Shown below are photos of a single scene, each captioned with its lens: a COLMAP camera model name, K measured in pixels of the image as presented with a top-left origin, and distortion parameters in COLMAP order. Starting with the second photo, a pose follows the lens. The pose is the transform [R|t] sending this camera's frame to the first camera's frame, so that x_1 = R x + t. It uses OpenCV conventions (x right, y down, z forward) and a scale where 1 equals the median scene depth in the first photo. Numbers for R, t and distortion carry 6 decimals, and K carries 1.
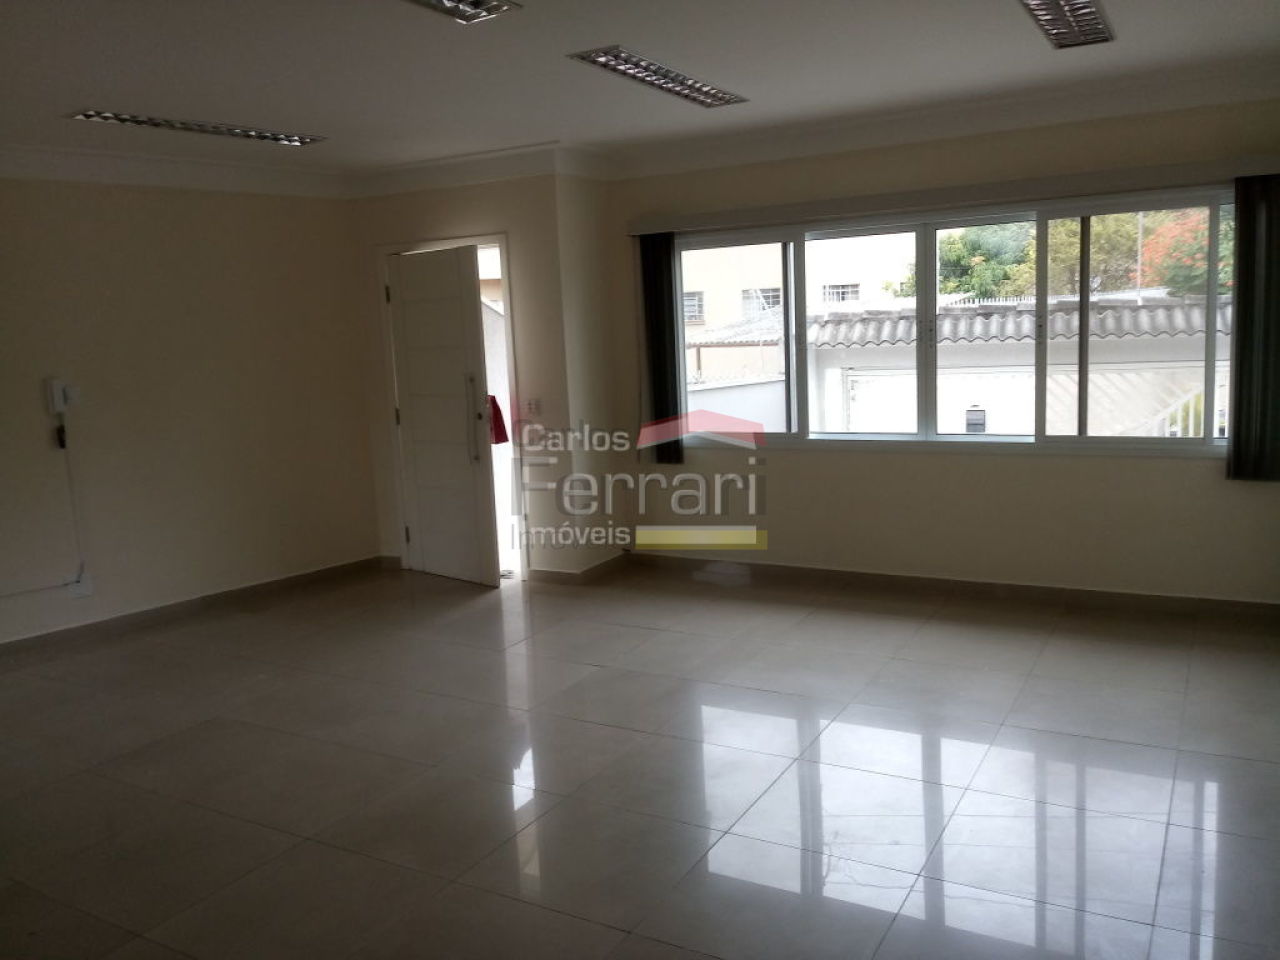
lens RADIAL K [[1035.9, 0, 640.0], [0, 1035.9, 480.0], [0, 0, 1]] dist [0.000170, -0.001774]
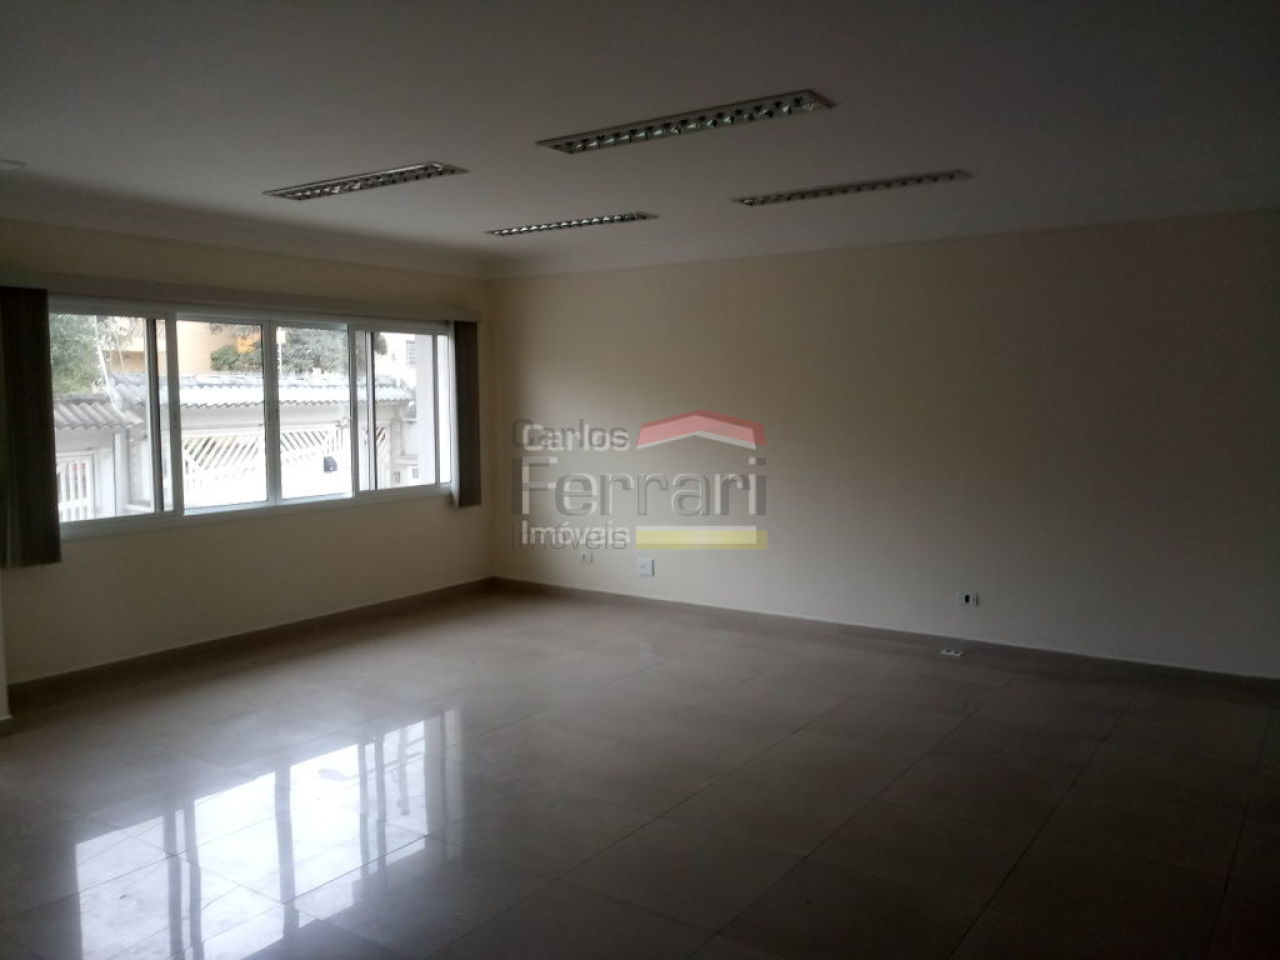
lens RADIAL K [[1035.9, 0, 640.0], [0, 1035.9, 480.0], [0, 0, 1]] dist [0.000170, -0.001774]
pose [[0.084592, -0.037821, 0.995698, -0.828838], [0.148496, 0.988599, 0.024935, -0.034752], [-0.985288, 0.145748, 0.089244, 0.491683]]
